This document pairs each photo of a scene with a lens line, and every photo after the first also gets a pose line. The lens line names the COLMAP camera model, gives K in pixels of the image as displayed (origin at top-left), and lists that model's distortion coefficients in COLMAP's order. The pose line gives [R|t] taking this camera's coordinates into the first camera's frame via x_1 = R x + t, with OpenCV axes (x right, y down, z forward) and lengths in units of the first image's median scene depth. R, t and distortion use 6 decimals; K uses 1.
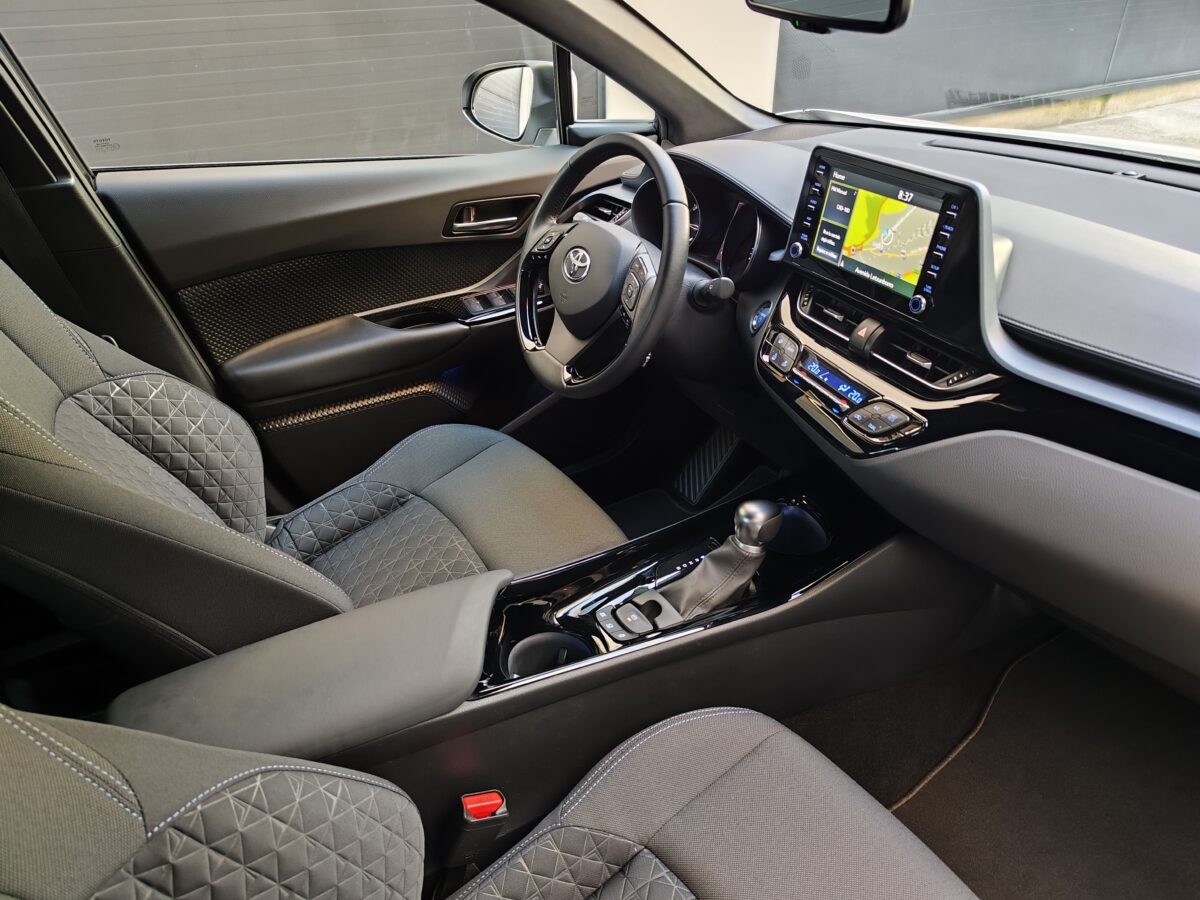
lens RADIAL K [[815.7, 0, 601.2], [0, 815.7, 443.3], [0, 0, 1]] dist [0.017296, -0.011766]
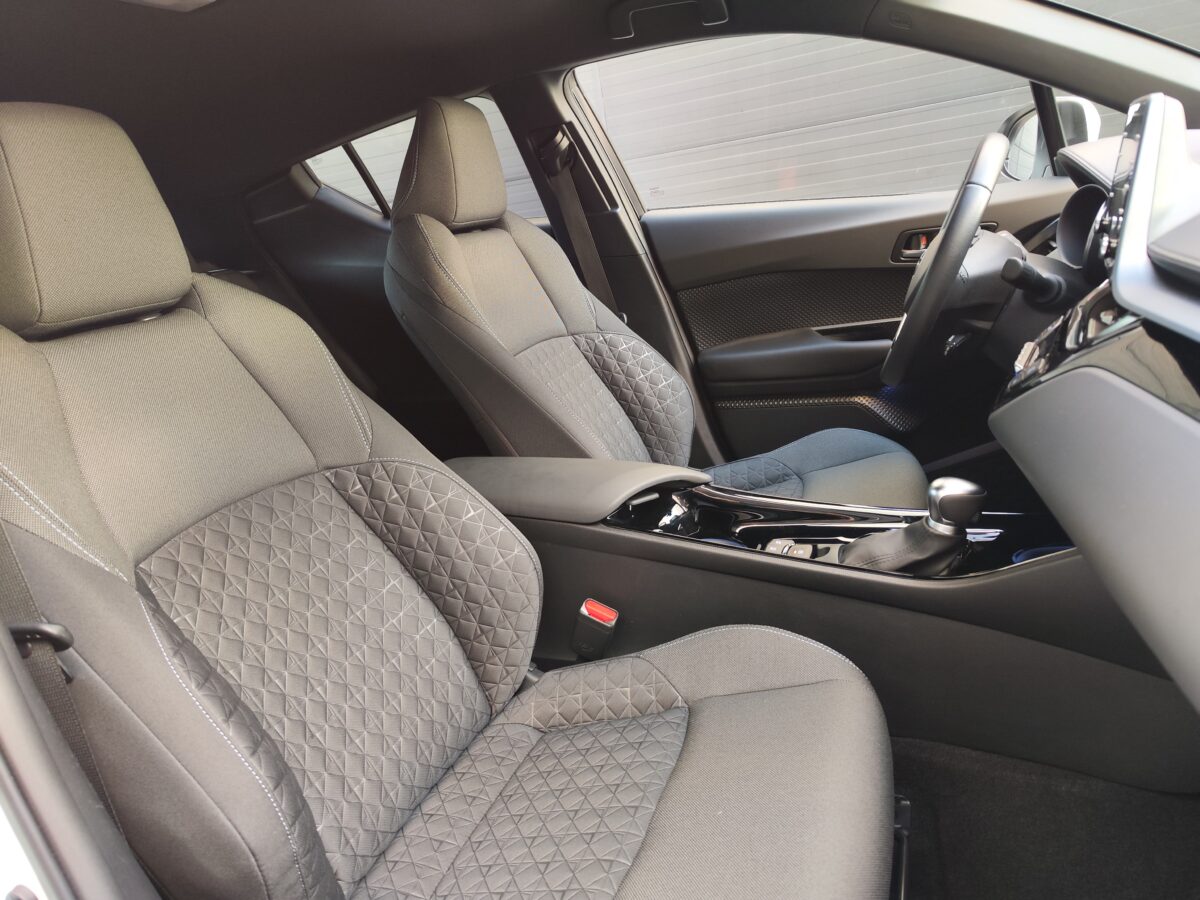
lens RADIAL K [[815.7, 0, 592.3], [0, 815.7, 458.2], [0, 0, 1]] dist [0.017296, -0.011766]
pose [[0.592732, 0.168325, -0.787614, 0.615359], [-0.281058, 0.959669, -0.006419, 0.156426], [0.754768, 0.225170, 0.616136, 0.088721]]
